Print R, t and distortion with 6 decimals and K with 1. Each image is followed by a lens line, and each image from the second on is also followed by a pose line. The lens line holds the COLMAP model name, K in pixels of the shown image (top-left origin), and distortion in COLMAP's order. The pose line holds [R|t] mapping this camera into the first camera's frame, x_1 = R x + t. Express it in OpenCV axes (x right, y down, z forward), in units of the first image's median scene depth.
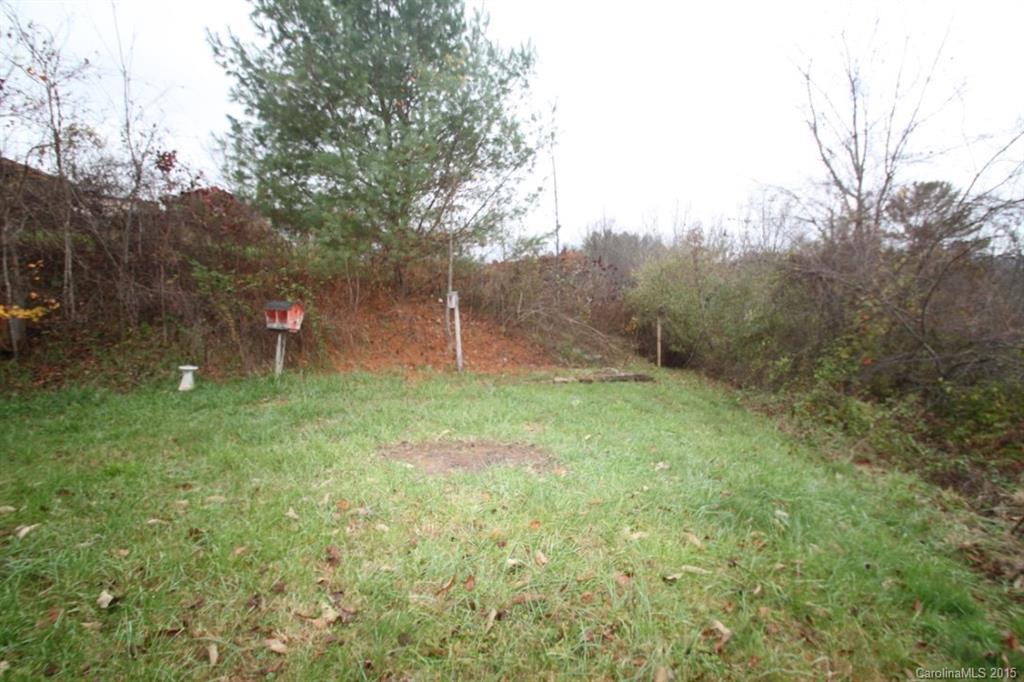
lens RADIAL K [[496.6, 0, 514.7], [0, 496.6, 338.2], [0, 0, 1]] dist [-0.011848, -0.005153]
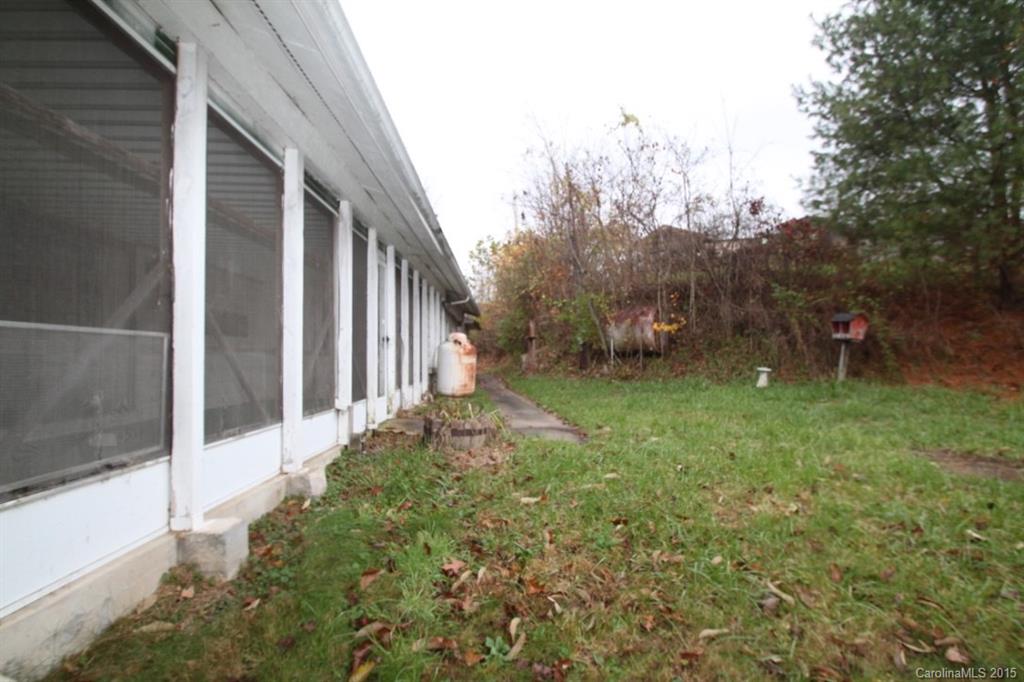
lens RADIAL K [[496.6, 0, 513.3], [0, 496.6, 338.9], [0, 0, 1]] dist [-0.011848, -0.005153]
pose [[0.449572, 0.003678, -0.893236, 0.150249], [-0.041128, 0.999016, -0.016587, 0.026271], [0.892297, 0.044194, 0.449281, -0.115456]]
